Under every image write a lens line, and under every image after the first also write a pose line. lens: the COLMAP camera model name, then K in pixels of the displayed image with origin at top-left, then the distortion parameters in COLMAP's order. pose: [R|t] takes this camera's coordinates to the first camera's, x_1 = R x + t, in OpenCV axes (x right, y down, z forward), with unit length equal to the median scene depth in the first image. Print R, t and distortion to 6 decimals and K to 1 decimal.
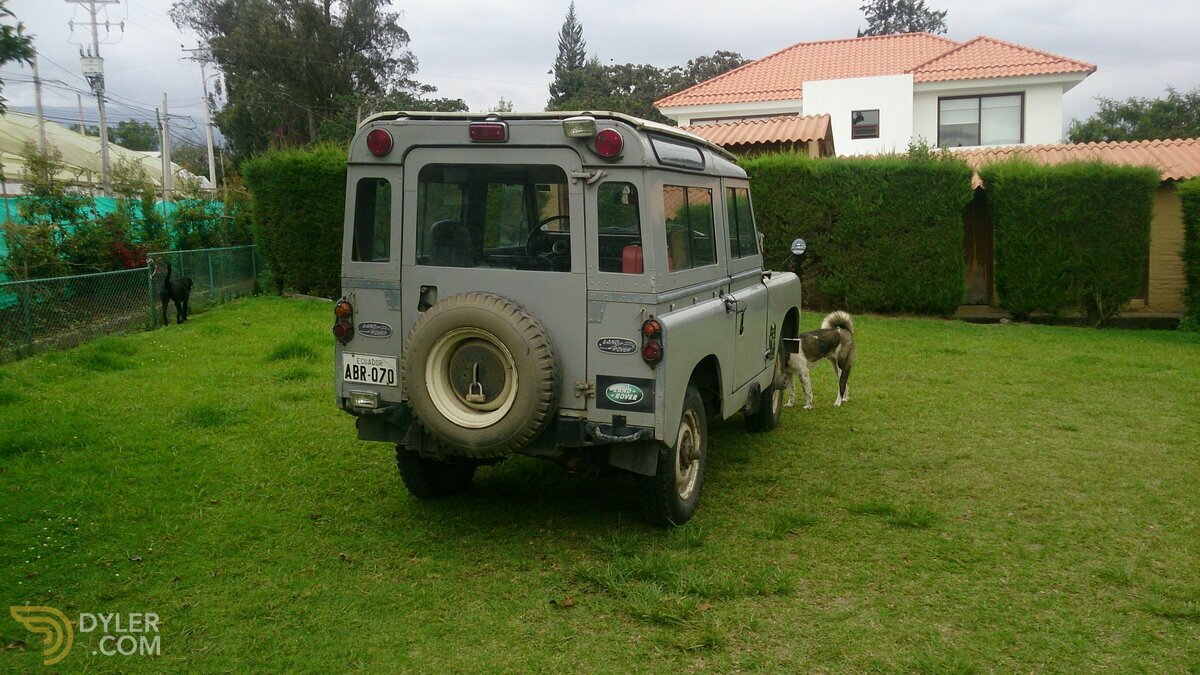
lens RADIAL K [[1053.7, 0, 600.0], [0, 1053.7, 337.5], [0, 0, 1]] dist [0.123121, -0.171949]
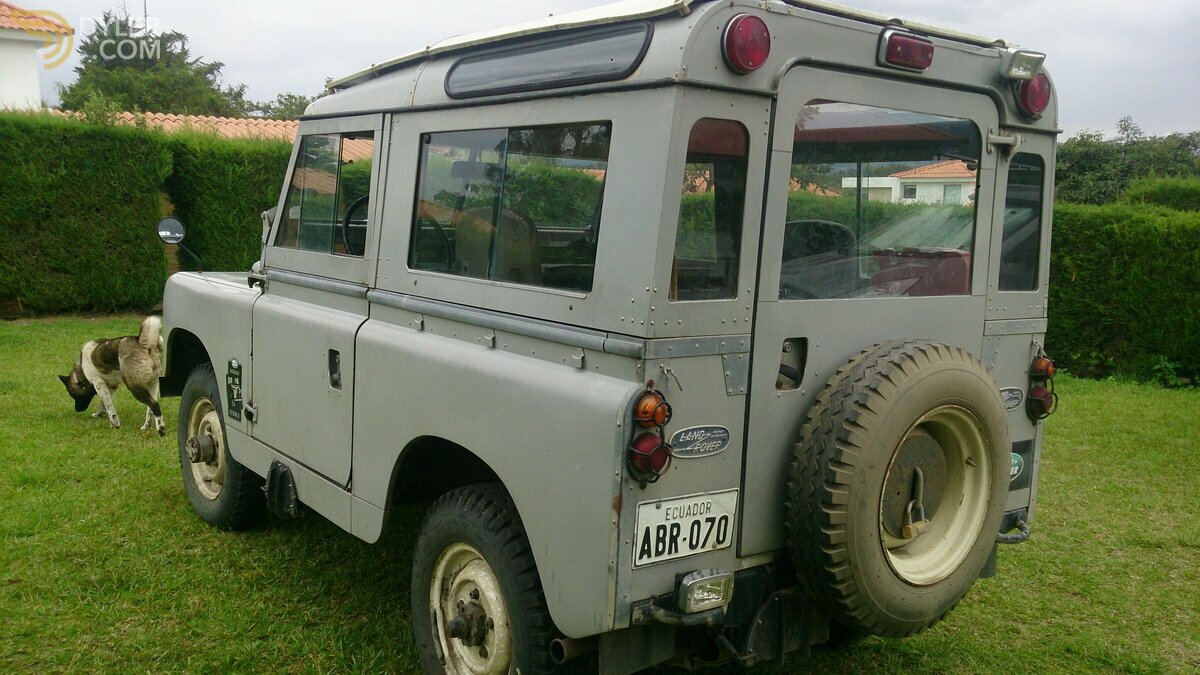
lens RADIAL K [[1053.7, 0, 600.0], [0, 1053.7, 337.5], [0, 0, 1]] dist [0.123121, -0.171949]
pose [[0.527053, -0.098070, 0.844155, -0.622925], [0.078366, 0.994695, 0.066632, -0.087329], [-0.846212, 0.031034, 0.531942, 0.775636]]
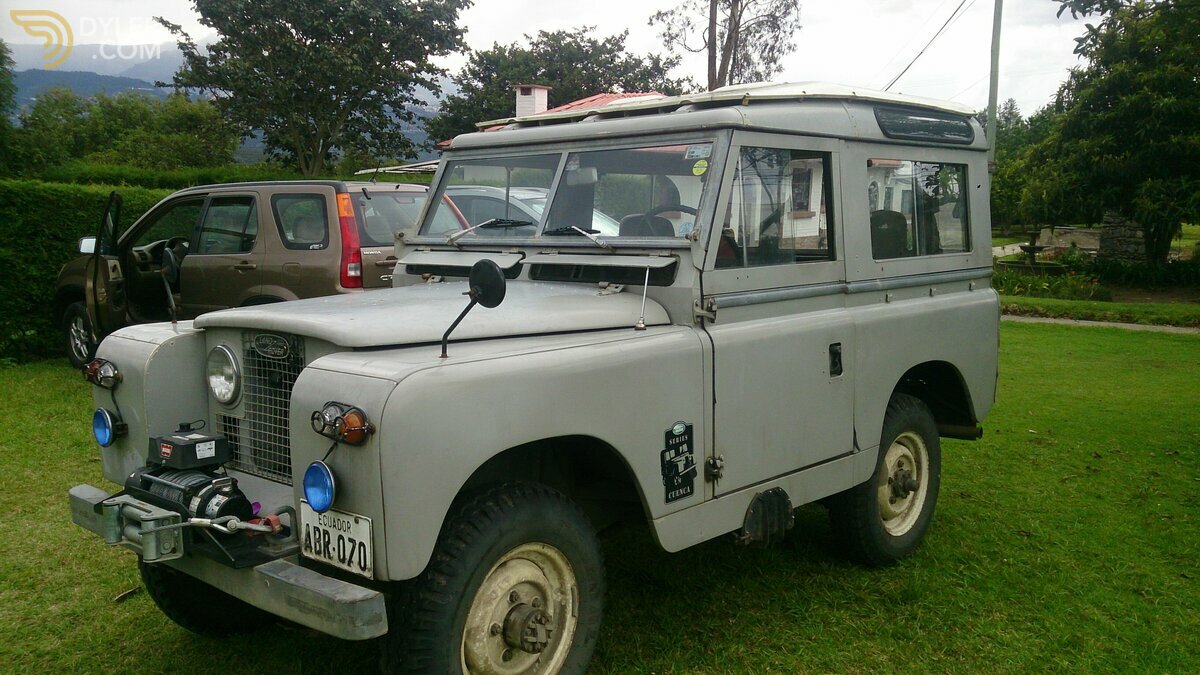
lens RADIAL K [[1053.7, 0, 600.0], [0, 1053.7, 337.5], [0, 0, 1]] dist [0.123121, -0.171949]
pose [[-0.930669, -0.042733, 0.363359, -0.460487], [0.045590, 0.971869, 0.231067, -0.154445], [-0.363012, 0.231613, -0.902540, 1.340484]]
